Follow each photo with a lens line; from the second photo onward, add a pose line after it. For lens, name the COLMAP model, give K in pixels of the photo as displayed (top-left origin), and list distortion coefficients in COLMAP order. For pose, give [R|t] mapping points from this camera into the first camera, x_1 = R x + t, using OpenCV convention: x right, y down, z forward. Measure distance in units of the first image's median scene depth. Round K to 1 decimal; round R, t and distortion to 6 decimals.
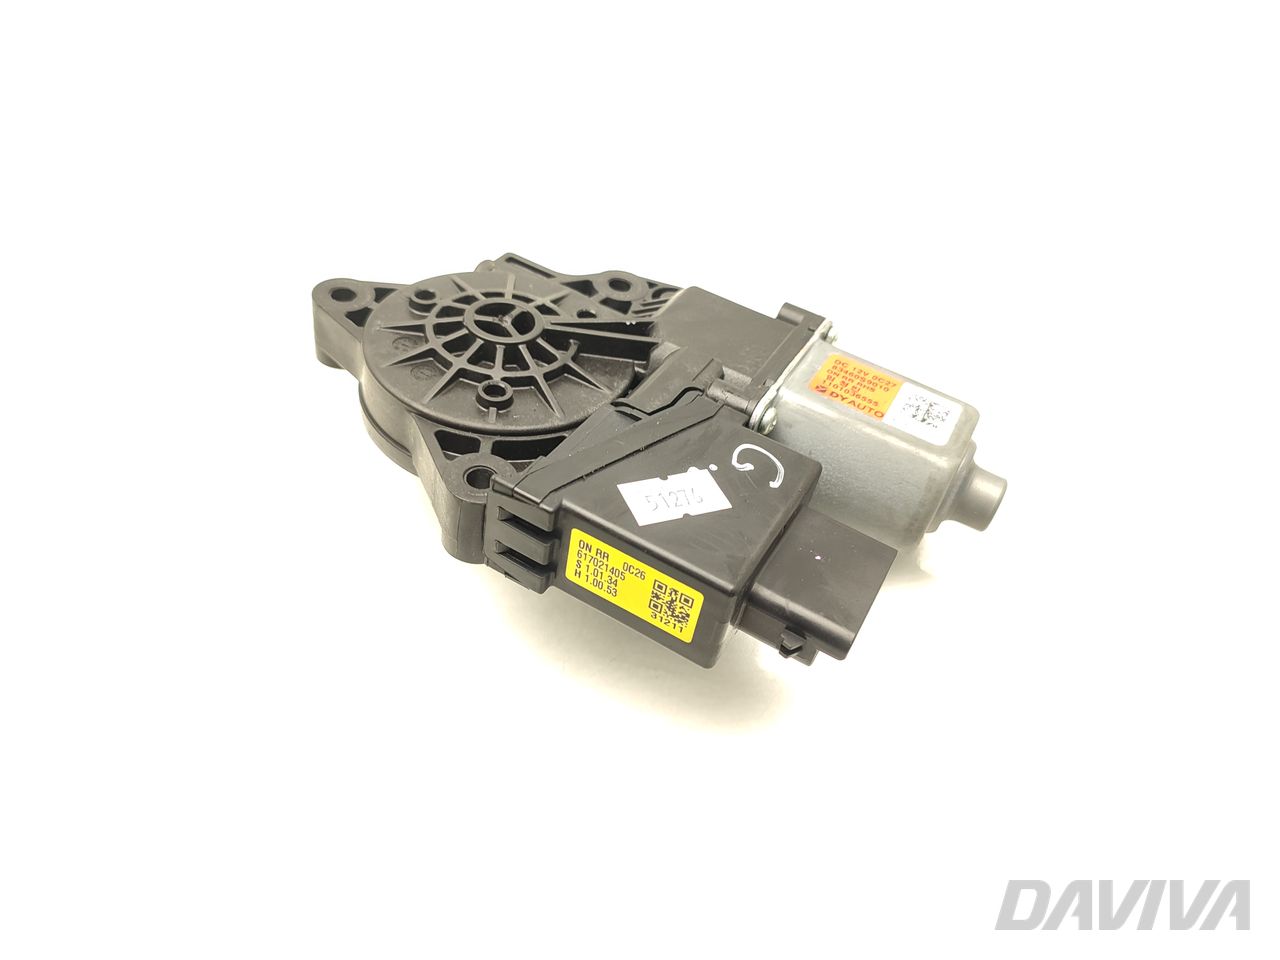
lens RADIAL K [[940.2, 0, 640.0], [0, 940.2, 480.0], [0, 0, 1]] dist [0.052442, -0.000181]
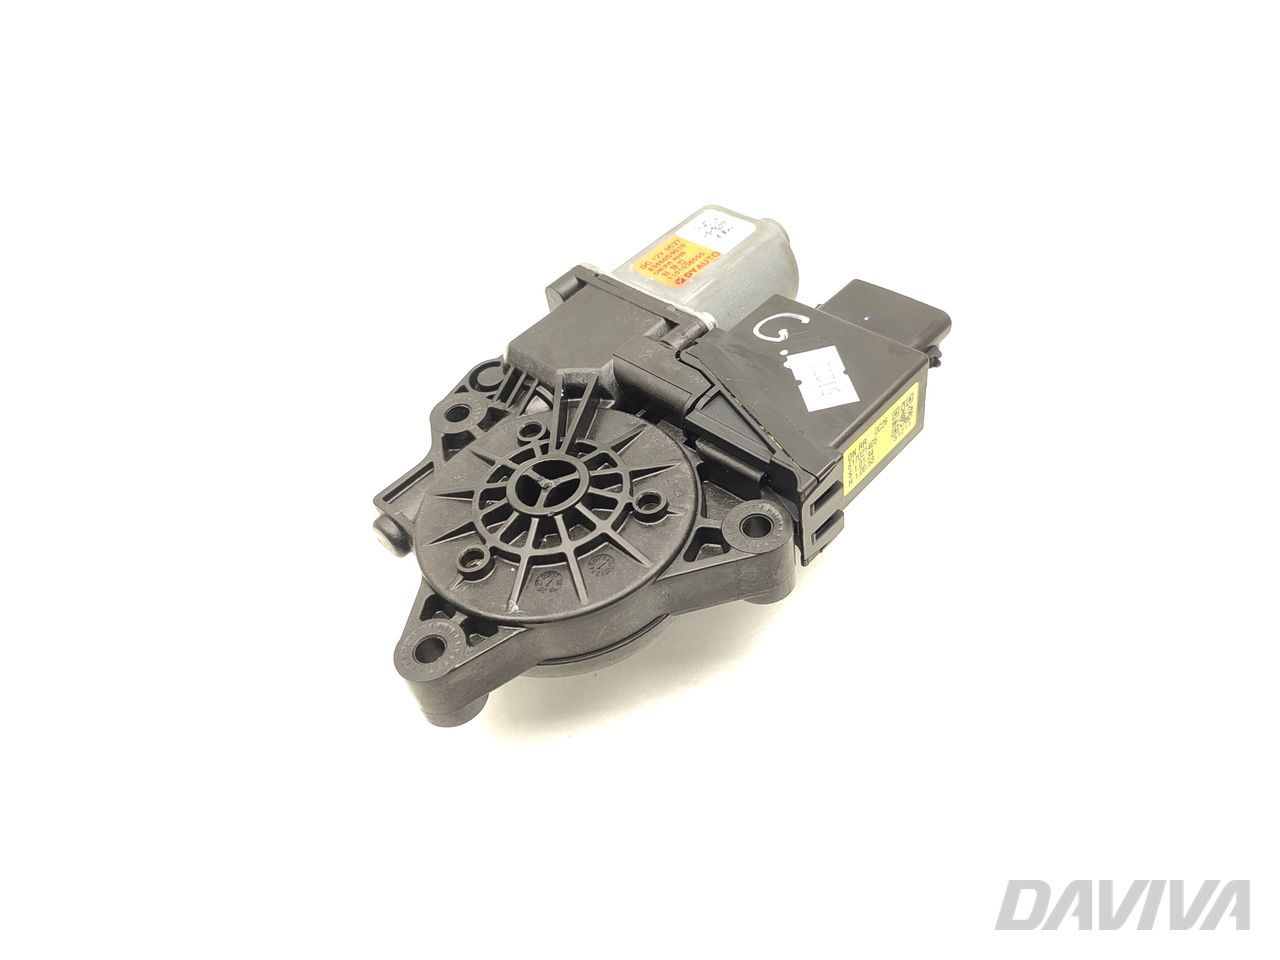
lens RADIAL K [[940.2, 0, 640.0], [0, 940.2, 480.0], [0, 0, 1]] dist [0.052442, -0.000181]
pose [[0.232648, -0.822940, 0.518309, -0.608362], [0.788697, 0.471469, 0.394555, -0.470974], [-0.569062, 0.316997, 0.758737, 0.237043]]
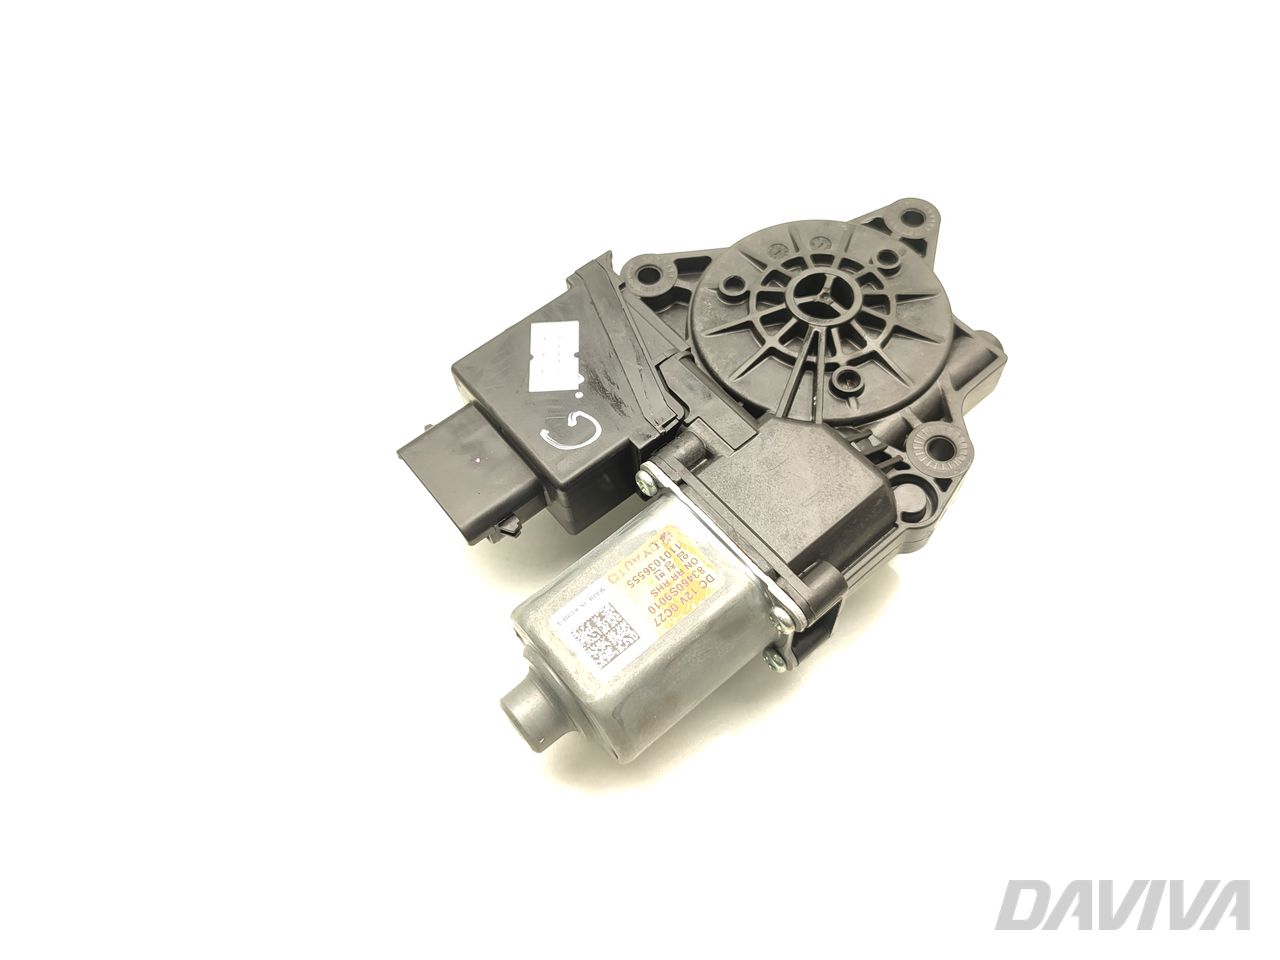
lens RADIAL K [[940.2, 0, 640.0], [0, 940.2, 480.0], [0, 0, 1]] dist [0.052442, -0.000181]
pose [[-0.375596, 0.723034, -0.579784, 0.683569], [-0.626595, 0.262829, 0.733689, -0.755527], [0.682866, 0.638861, 0.354332, 0.626894]]
